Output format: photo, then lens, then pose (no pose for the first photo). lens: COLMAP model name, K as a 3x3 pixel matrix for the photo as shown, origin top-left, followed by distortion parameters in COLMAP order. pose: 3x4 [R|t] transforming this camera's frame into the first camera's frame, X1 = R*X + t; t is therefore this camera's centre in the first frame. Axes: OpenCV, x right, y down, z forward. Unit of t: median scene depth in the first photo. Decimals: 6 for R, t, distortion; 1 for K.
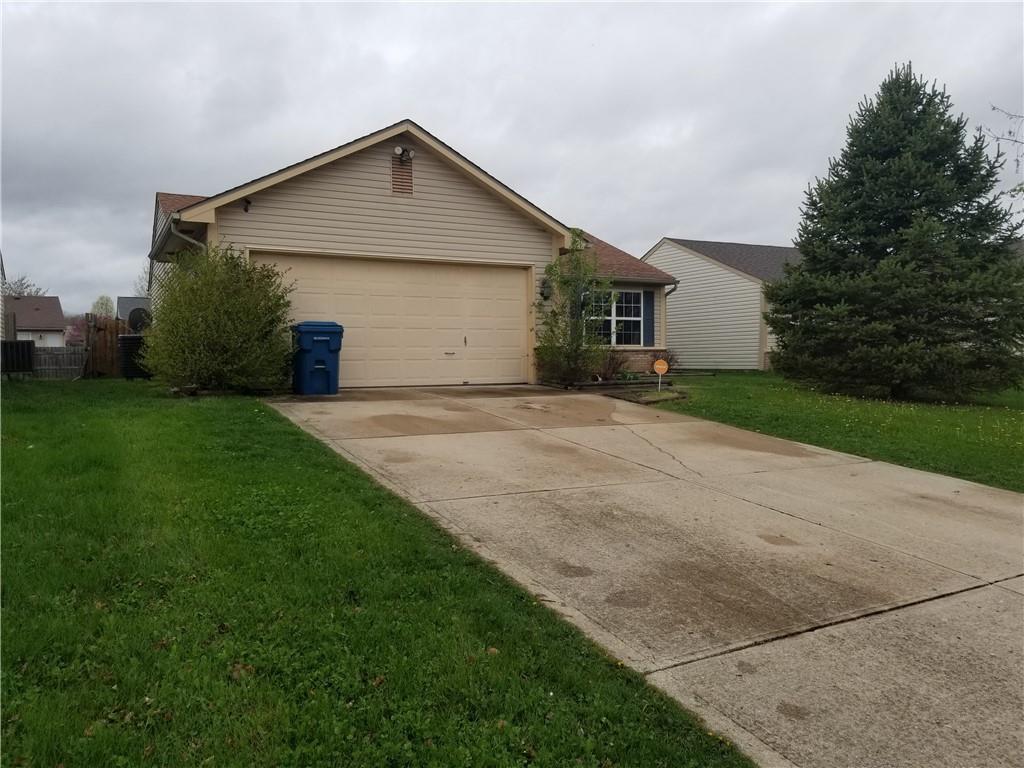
lens RADIAL K [[792.5, 0, 504.7], [0, 792.5, 387.0], [0, 0, 1]] dist [0.078026, -0.135959]
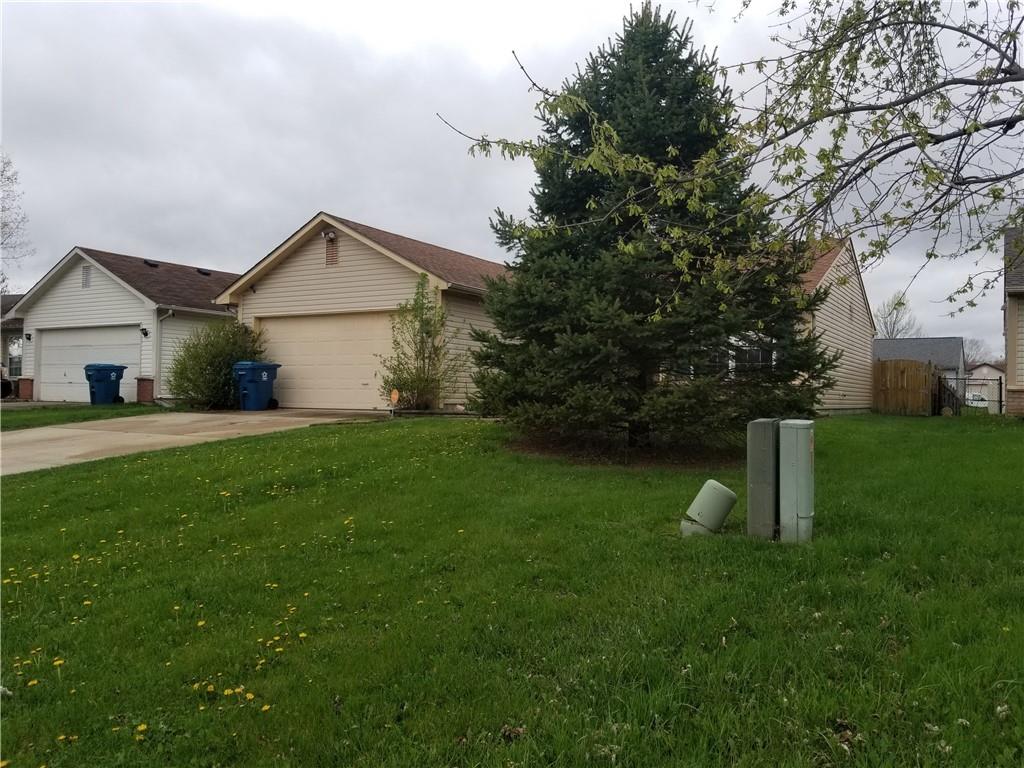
lens RADIAL K [[792.5, 0, 517.3], [0, 792.5, 376.2], [0, 0, 1]] dist [0.078026, -0.135959]
pose [[0.537828, -0.010065, -0.842994, 1.152971], [-0.047024, 0.998014, -0.041917, -0.014347], [0.841742, 0.062185, 0.536287, 0.550982]]
